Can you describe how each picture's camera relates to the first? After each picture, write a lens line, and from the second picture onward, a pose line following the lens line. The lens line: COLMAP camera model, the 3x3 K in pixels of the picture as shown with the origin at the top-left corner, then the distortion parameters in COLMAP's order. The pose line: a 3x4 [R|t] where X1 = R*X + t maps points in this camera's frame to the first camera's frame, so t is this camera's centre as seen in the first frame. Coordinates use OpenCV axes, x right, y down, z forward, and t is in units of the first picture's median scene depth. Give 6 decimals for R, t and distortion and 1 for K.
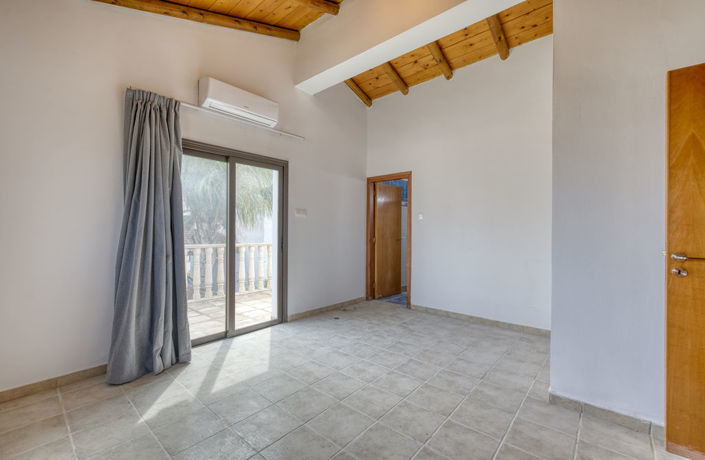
lens RADIAL K [[302.3, 0, 351.4], [0, 302.3, 228.2], [0, 0, 1]] dist [0.006762, -0.000242]
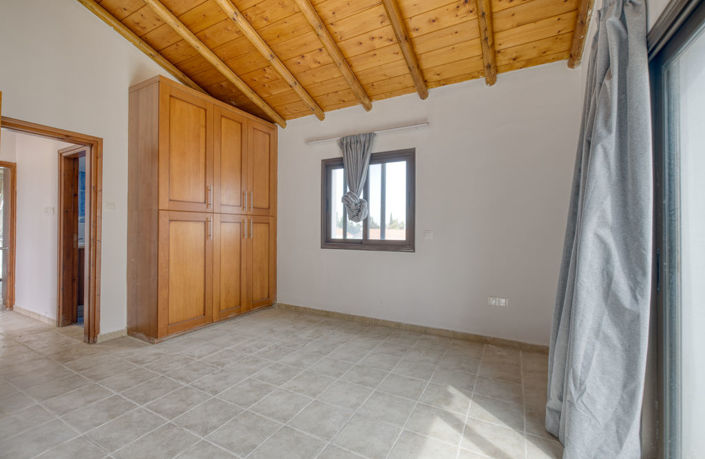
lens RADIAL K [[302.3, 0, 350.3], [0, 302.3, 229.7], [0, 0, 1]] dist [0.006762, -0.000242]
pose [[-0.973262, -0.006937, -0.229593, -0.017159], [-0.005184, 0.999953, -0.008237, 0.014632], [0.229639, -0.006827, -0.973252, 1.993993]]
